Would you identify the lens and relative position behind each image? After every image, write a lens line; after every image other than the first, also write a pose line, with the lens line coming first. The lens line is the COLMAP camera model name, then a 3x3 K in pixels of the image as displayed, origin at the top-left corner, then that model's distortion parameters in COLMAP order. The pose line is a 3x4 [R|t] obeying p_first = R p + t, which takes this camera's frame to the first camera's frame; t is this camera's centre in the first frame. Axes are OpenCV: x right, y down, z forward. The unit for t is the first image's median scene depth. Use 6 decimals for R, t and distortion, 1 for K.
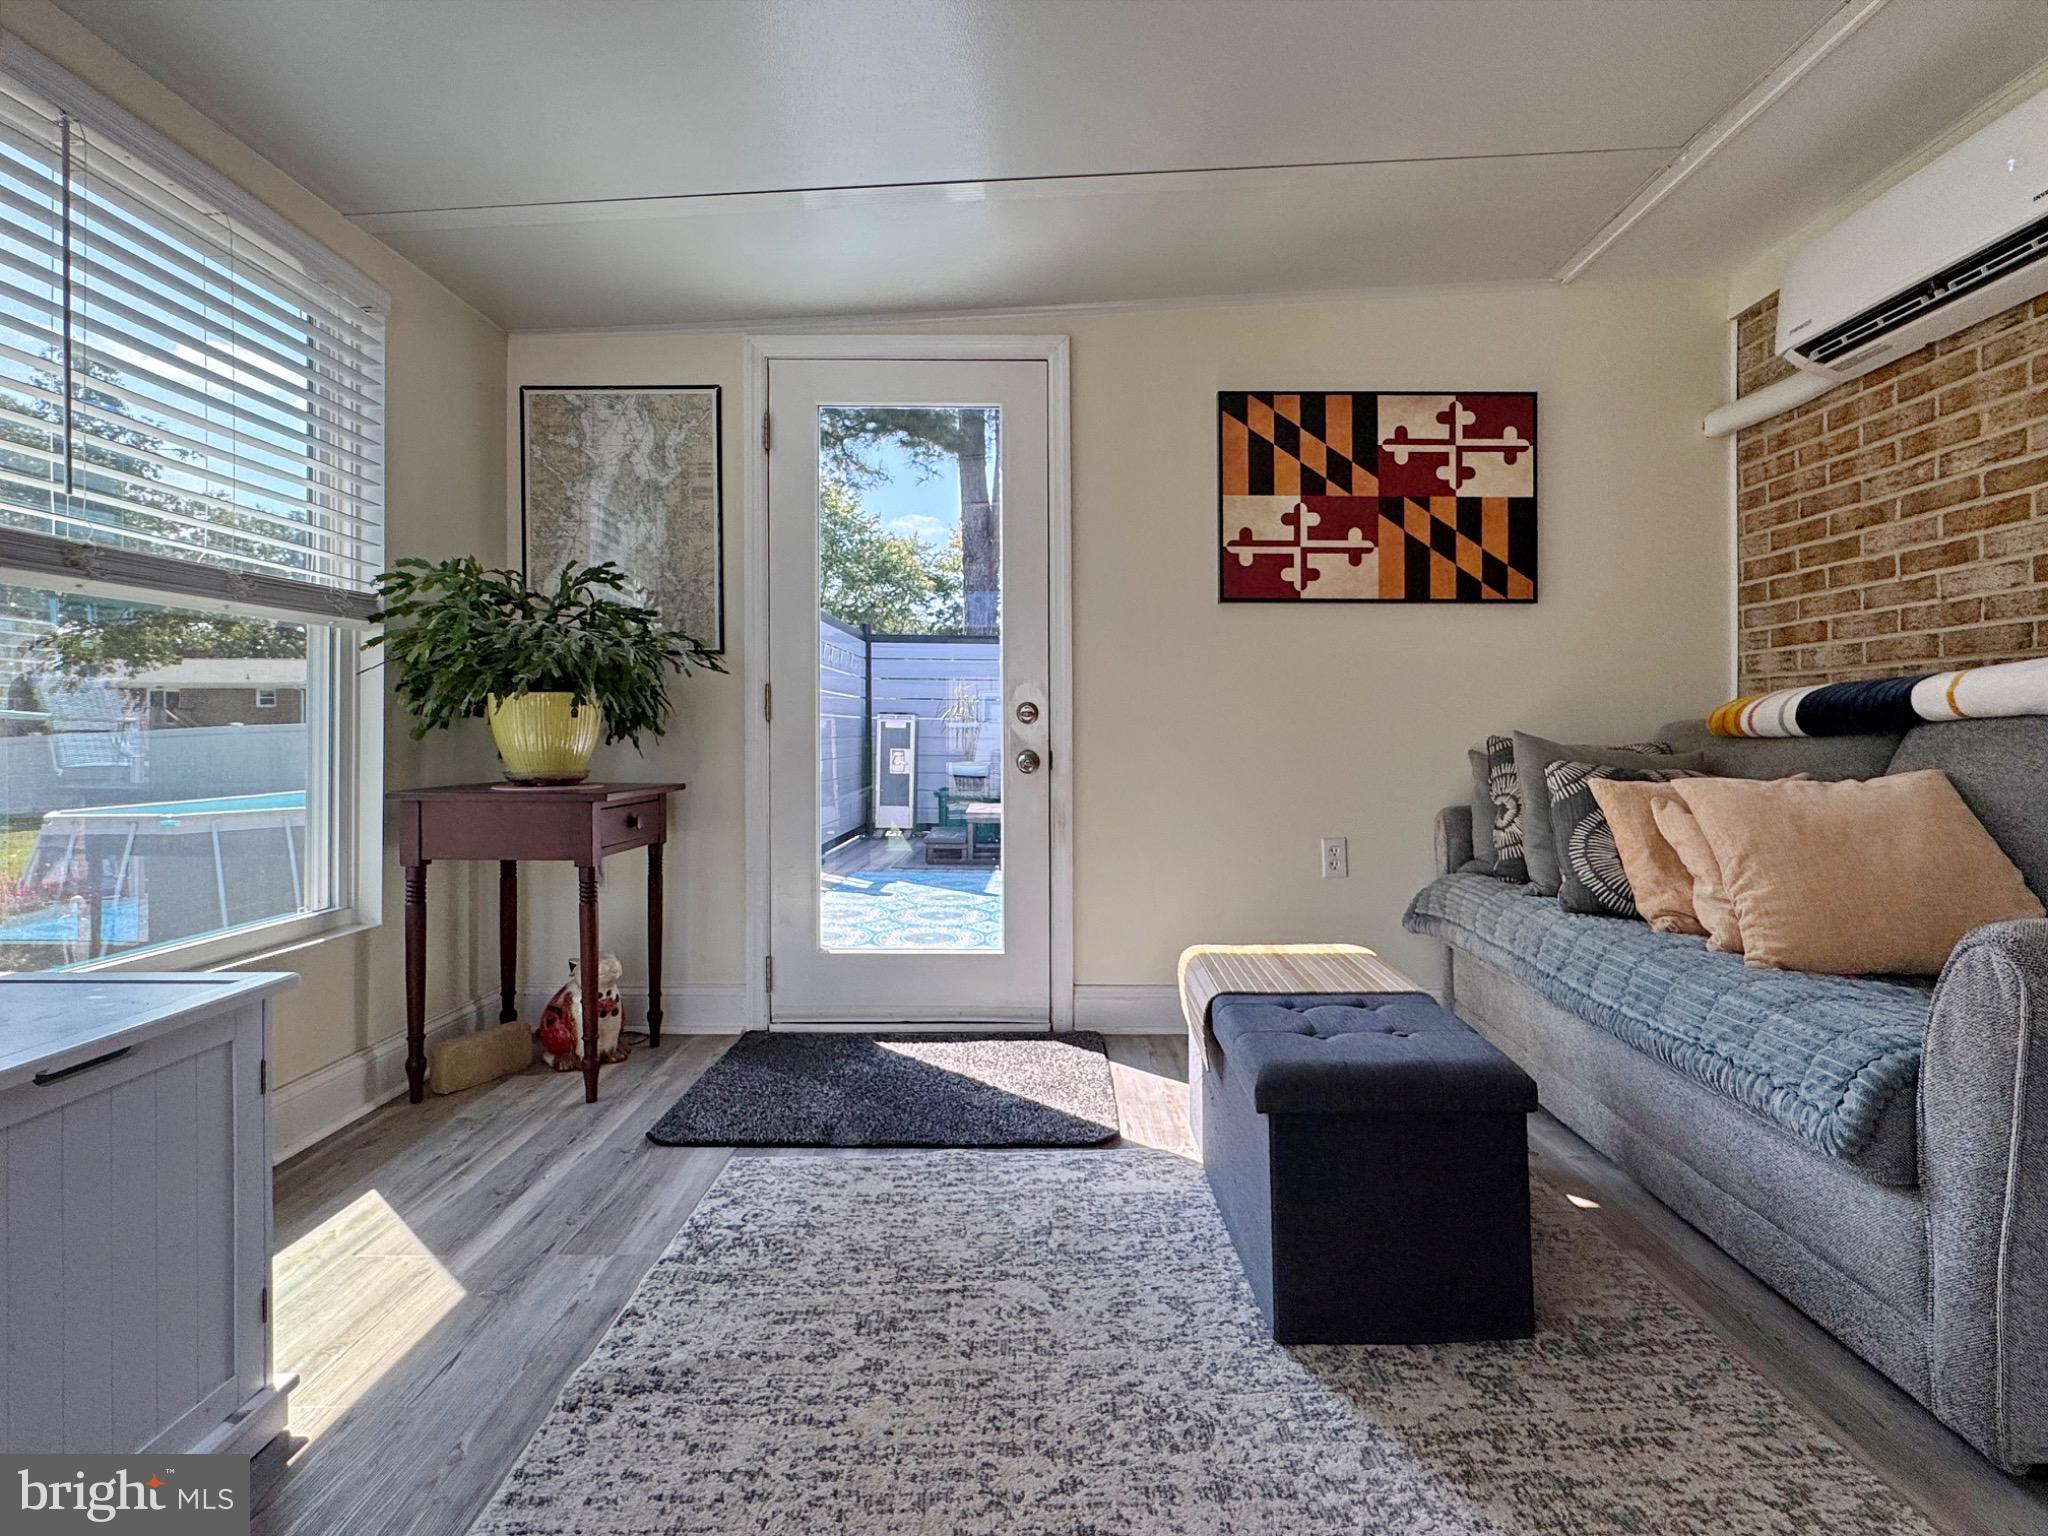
lens RADIAL K [[1026.2, 0, 1023.8], [0, 1026.2, 740.9], [0, 0, 1]] dist [-0.003368, -0.000466]
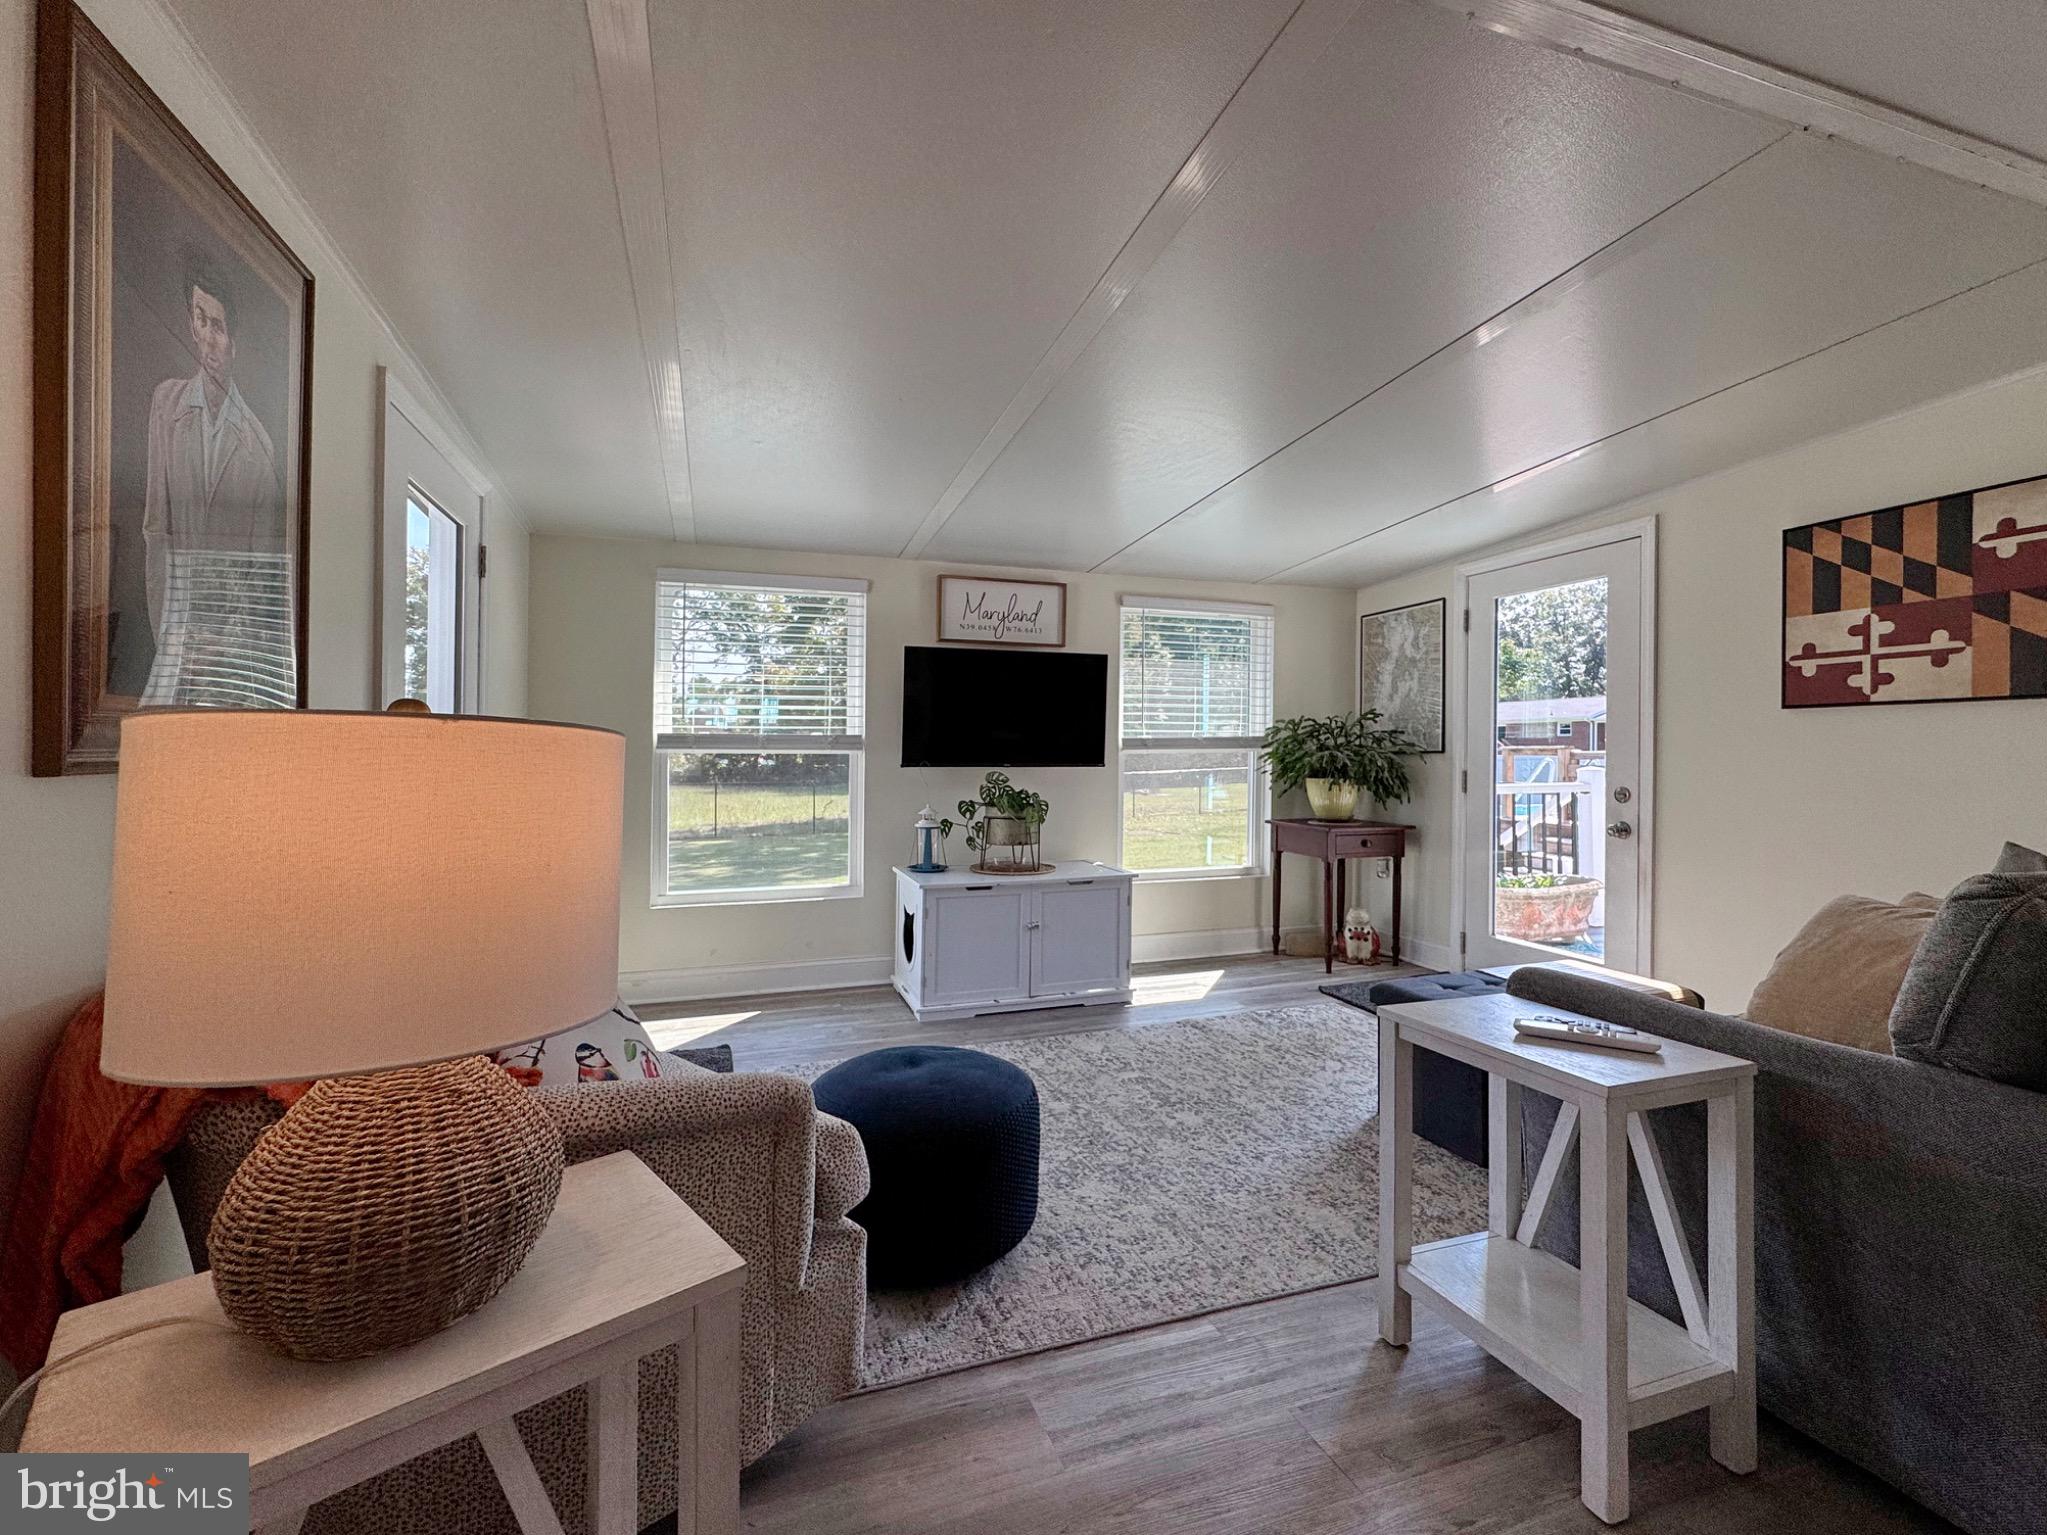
lens RADIAL K [[803.0, 0, 1027.4], [0, 803.0, 768.2], [0, 0, 1]] dist [0.001849, 0.000043]
pose [[0.346915, 0.013578, -0.937798, 0.761481], [-0.007985, 0.999902, 0.011523, -0.071280], [0.937863, 0.003490, 0.346989, -0.134041]]
